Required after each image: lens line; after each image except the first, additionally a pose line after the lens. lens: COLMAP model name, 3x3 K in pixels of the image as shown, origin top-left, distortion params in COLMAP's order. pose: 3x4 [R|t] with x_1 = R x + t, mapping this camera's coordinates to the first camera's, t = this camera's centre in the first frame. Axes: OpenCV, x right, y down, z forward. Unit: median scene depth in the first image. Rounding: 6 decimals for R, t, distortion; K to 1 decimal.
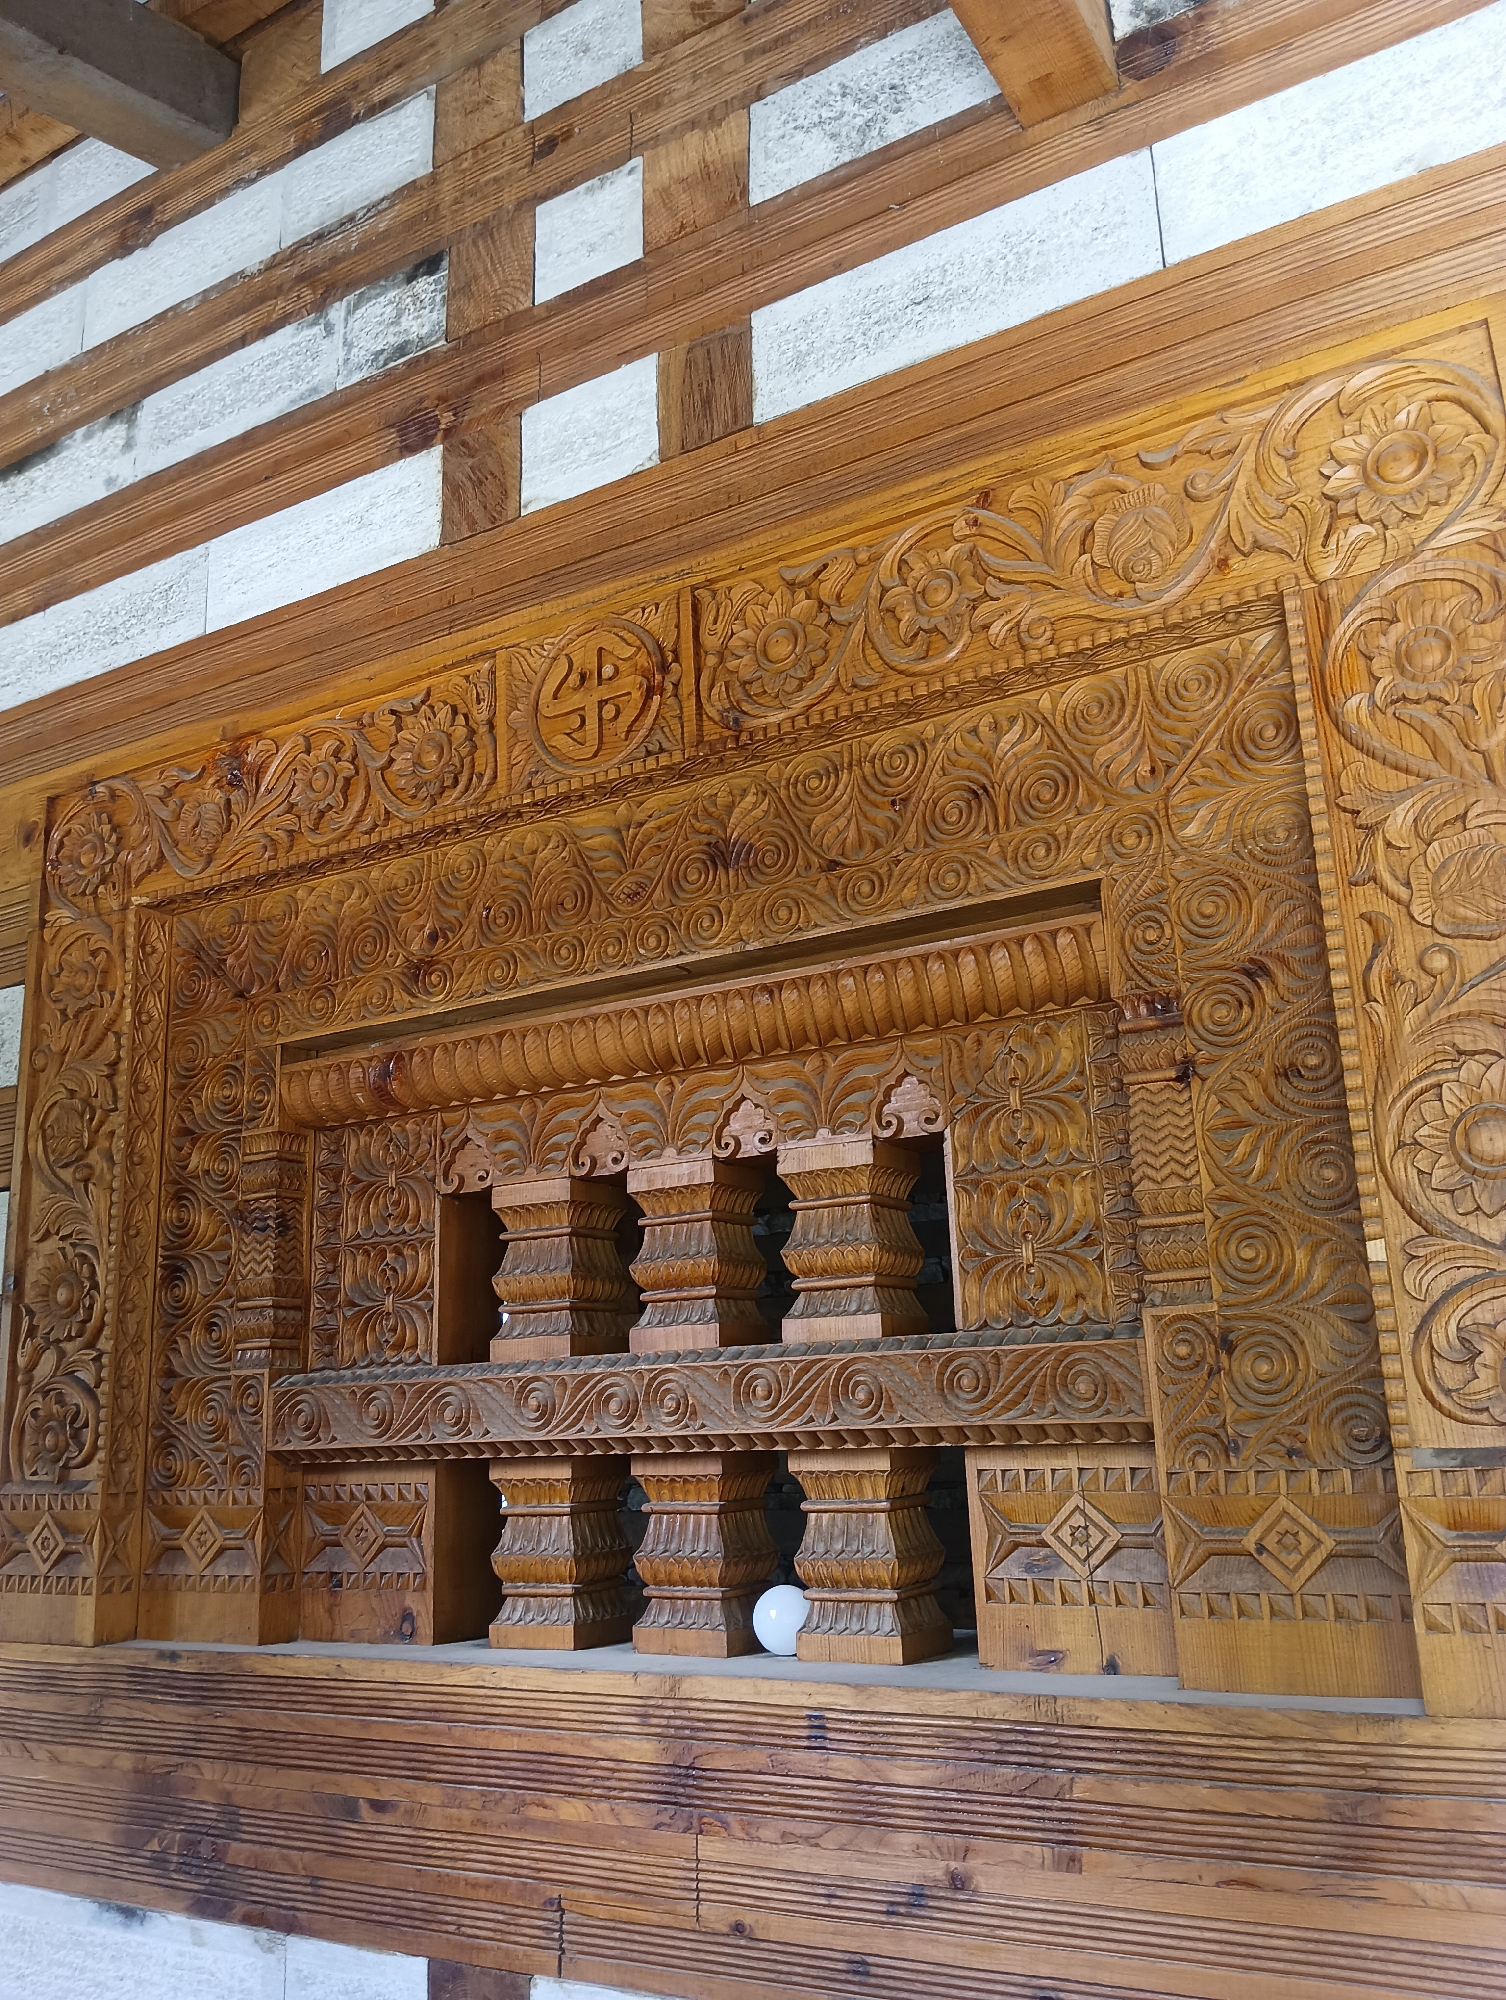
lens RADIAL K [[1627.7, 0, 753.0], [0, 1627.7, 1000.0], [0, 0, 1]] dist [0.086860, -0.182491]
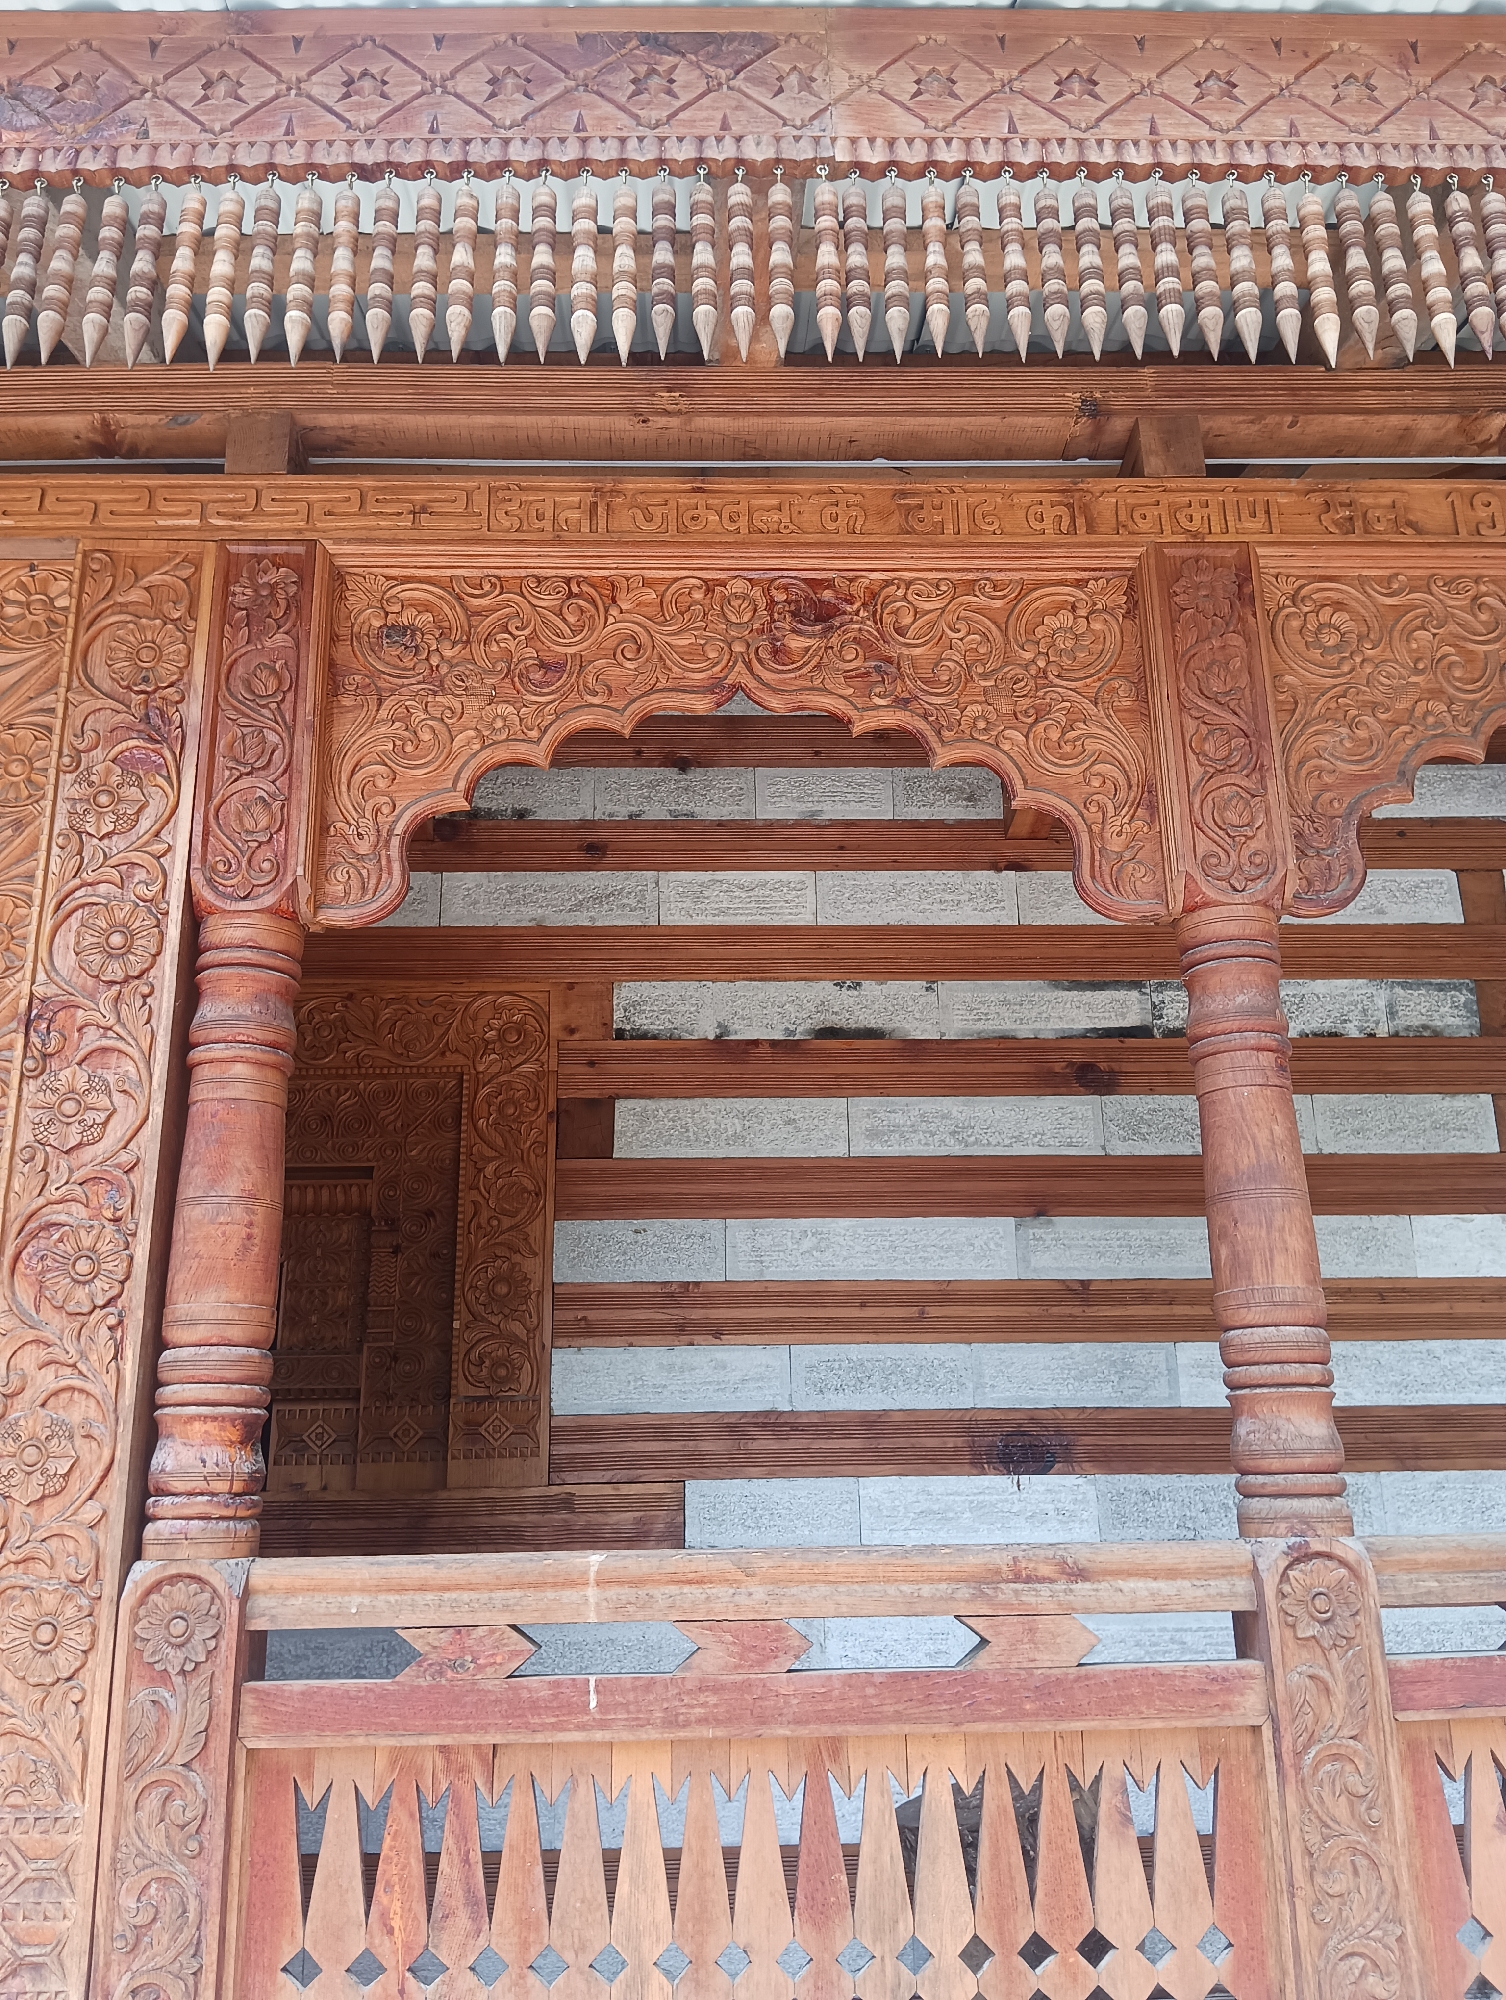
lens RADIAL K [[1627.7, 0, 753.0], [0, 1627.7, 1000.0], [0, 0, 1]] dist [0.086860, -0.182491]
pose [[0.845937, 0.178881, 0.502386, -0.651822], [-0.145564, 0.983743, -0.105168, -0.161491], [-0.513032, 0.015836, 0.858224, -1.562277]]
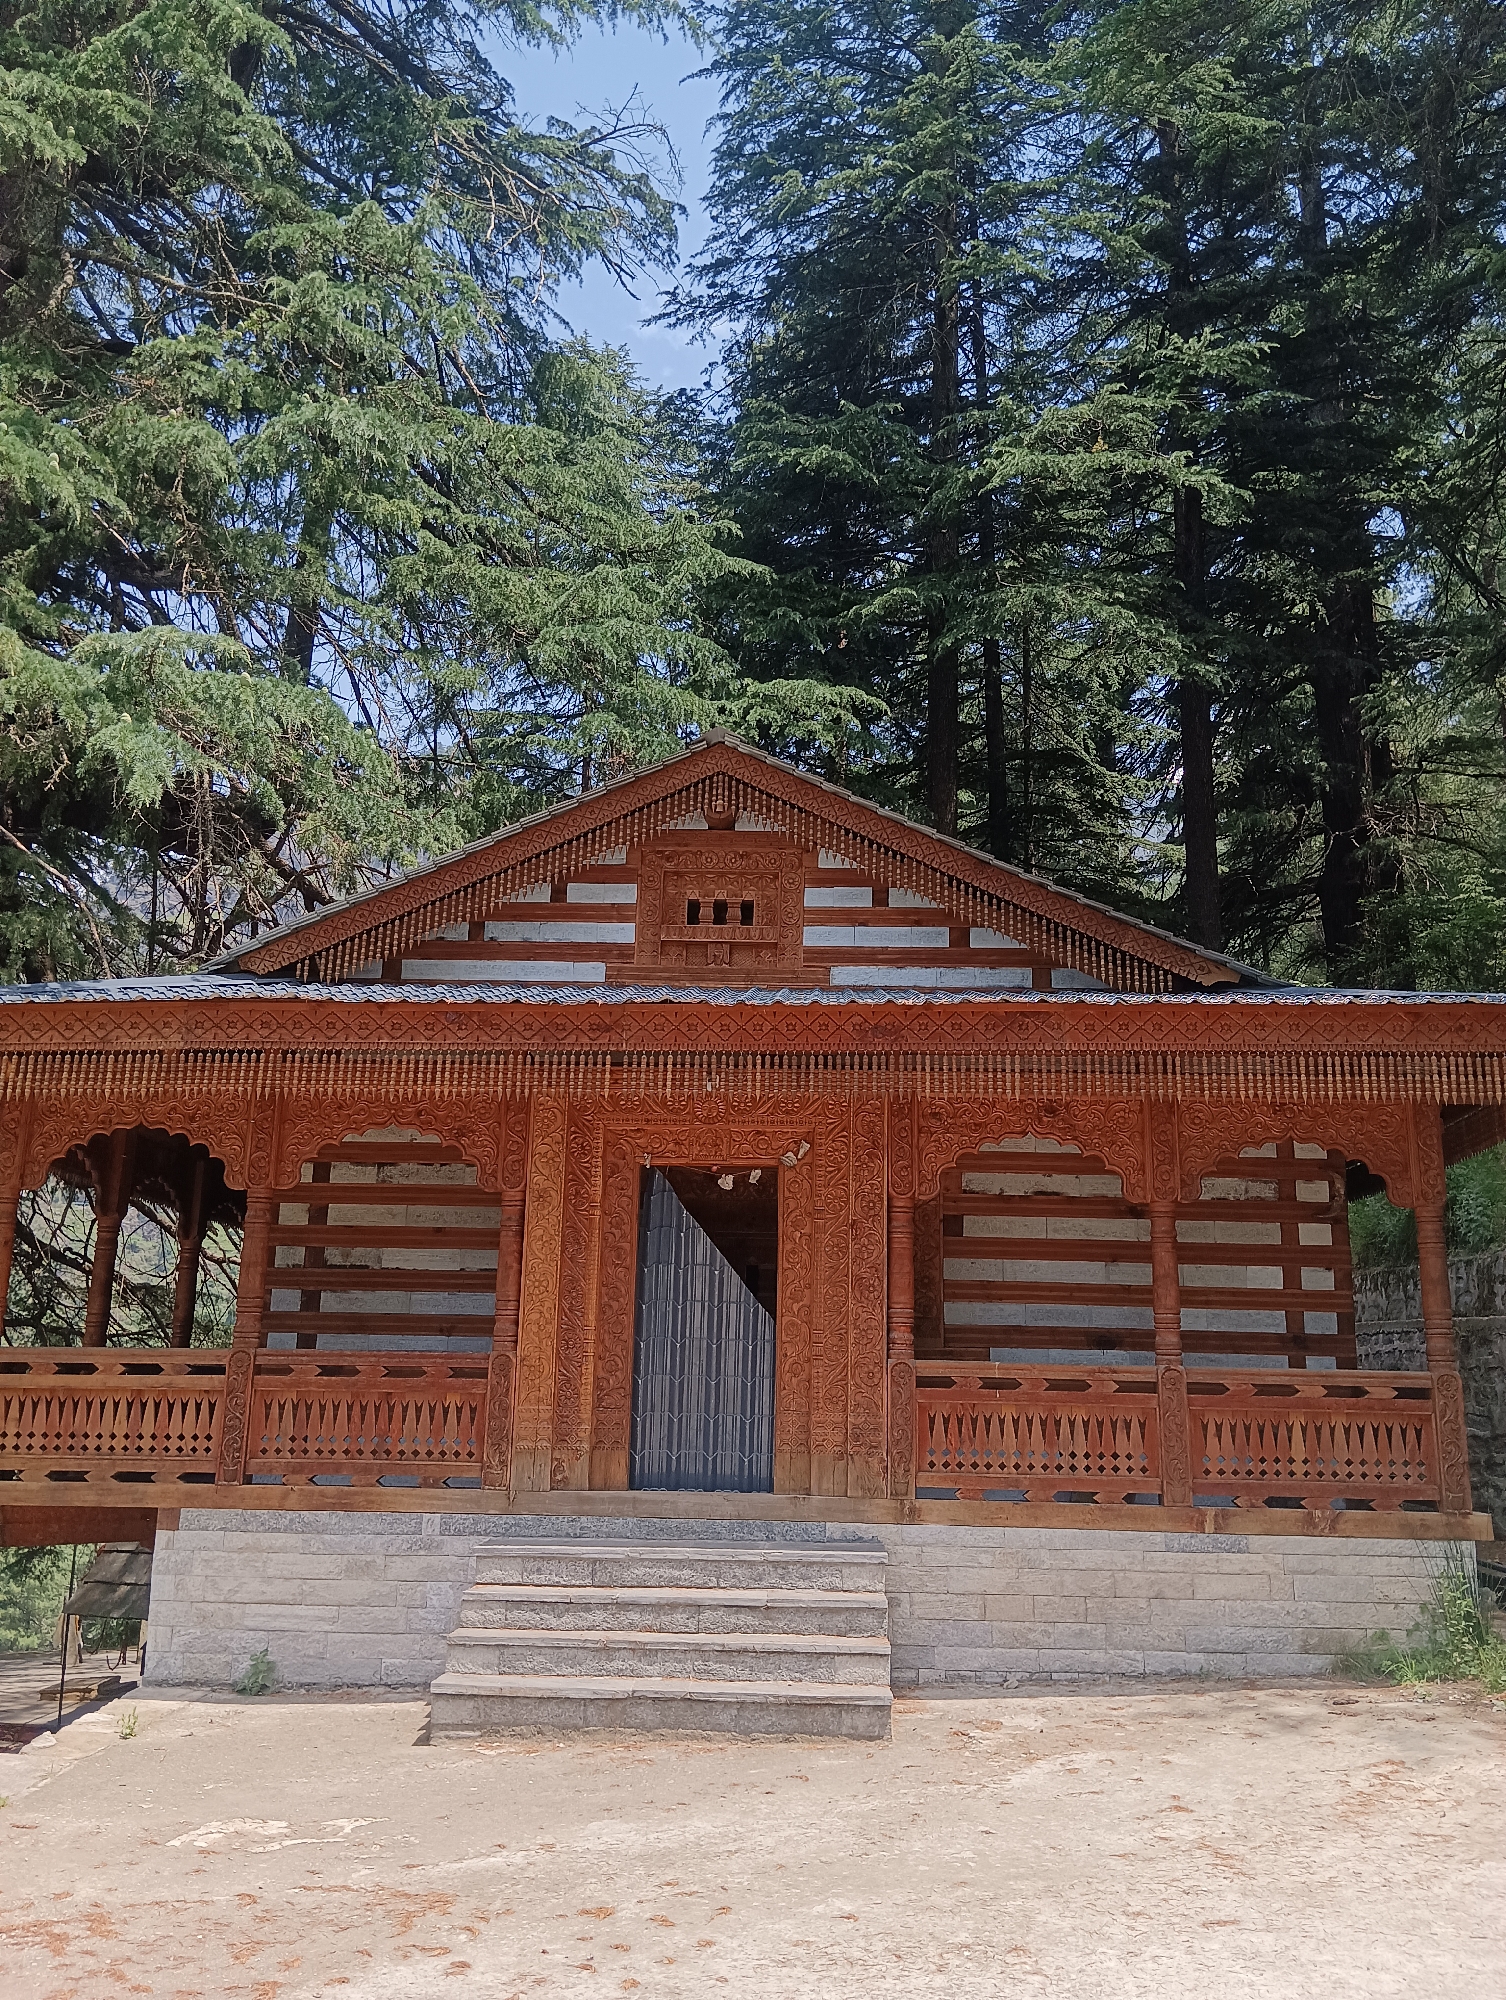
lens RADIAL K [[1627.7, 0, 753.0], [0, 1627.7, 1000.0], [0, 0, 1]] dist [0.086860, -0.182491]
pose [[0.876287, 0.162430, 0.453583, -5.769122], [-0.168548, 0.985317, -0.027225, -1.255723], [-0.451345, -0.052594, 0.890798, -7.575587]]
